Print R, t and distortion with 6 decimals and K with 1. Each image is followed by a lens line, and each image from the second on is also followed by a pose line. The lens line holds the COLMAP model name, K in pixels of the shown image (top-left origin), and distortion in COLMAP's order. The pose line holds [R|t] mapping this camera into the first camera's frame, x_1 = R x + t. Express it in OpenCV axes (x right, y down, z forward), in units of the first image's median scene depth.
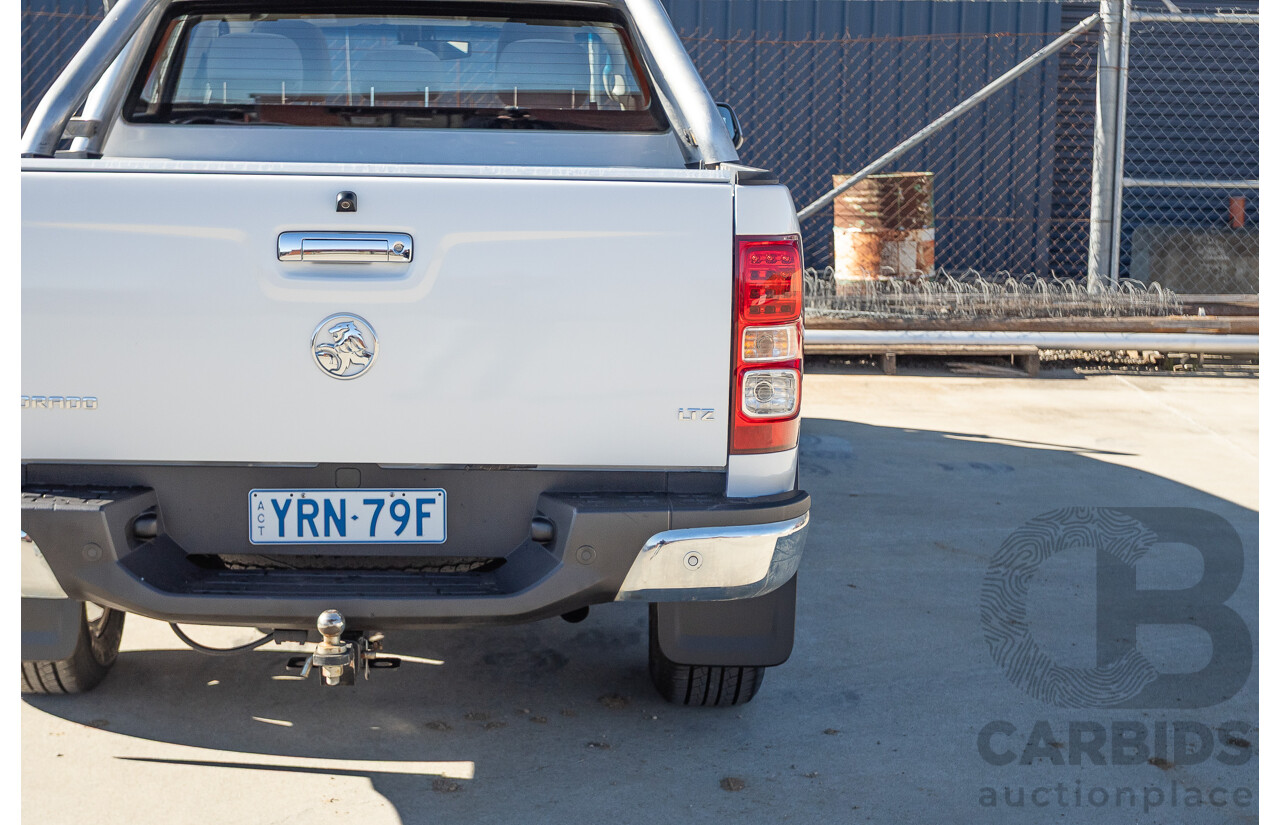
lens RADIAL K [[2195.2, 0, 641.4], [0, 2195.2, 404.7], [0, 0, 1]] dist [-0.019996, 0.000000]
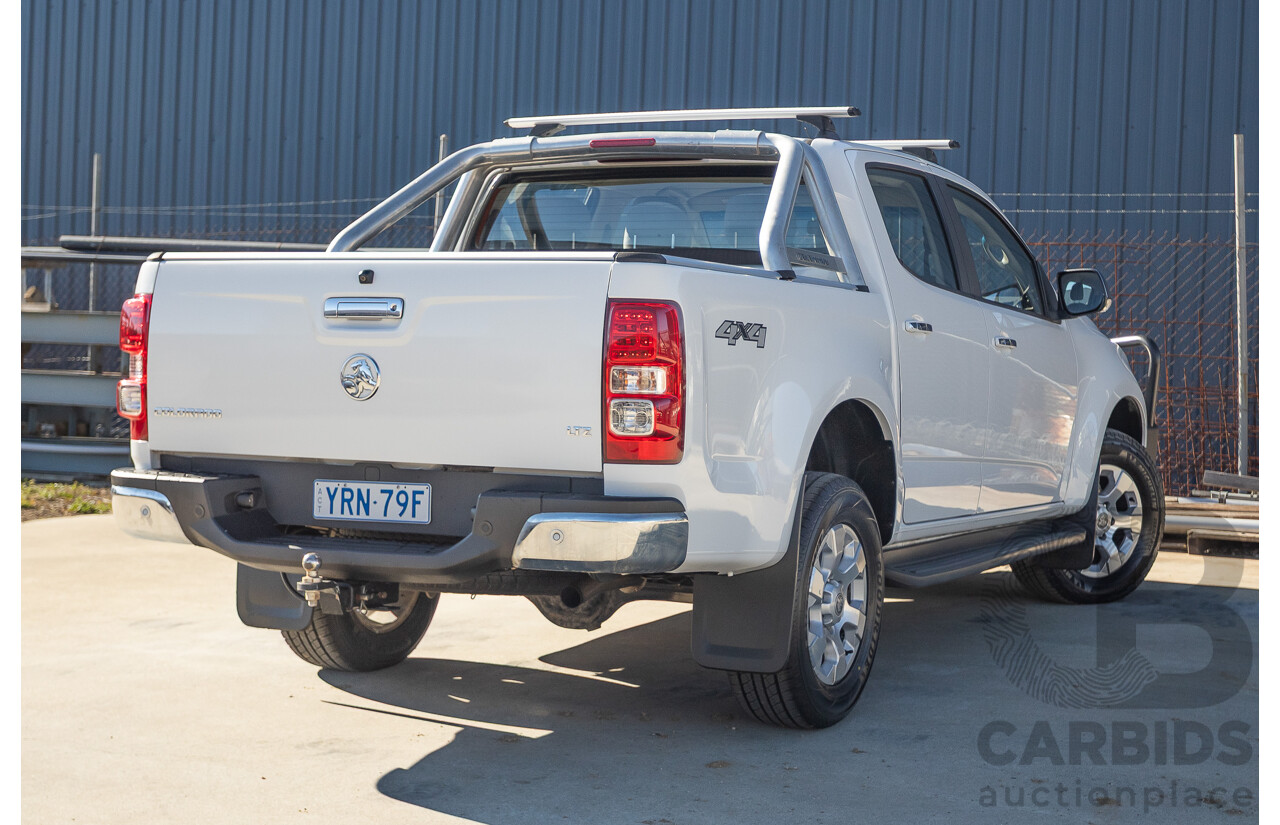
lens RADIAL K [[2292.3, 0, 634.9], [0, 2292.3, 406.0], [0, 0, 1]] dist [-0.040319, 0.000000]
pose [[0.868951, 0.012057, -0.494752, 0.732943], [-0.076409, 0.990985, -0.110050, 0.138360], [0.488965, 0.133431, 0.862038, -0.183260]]
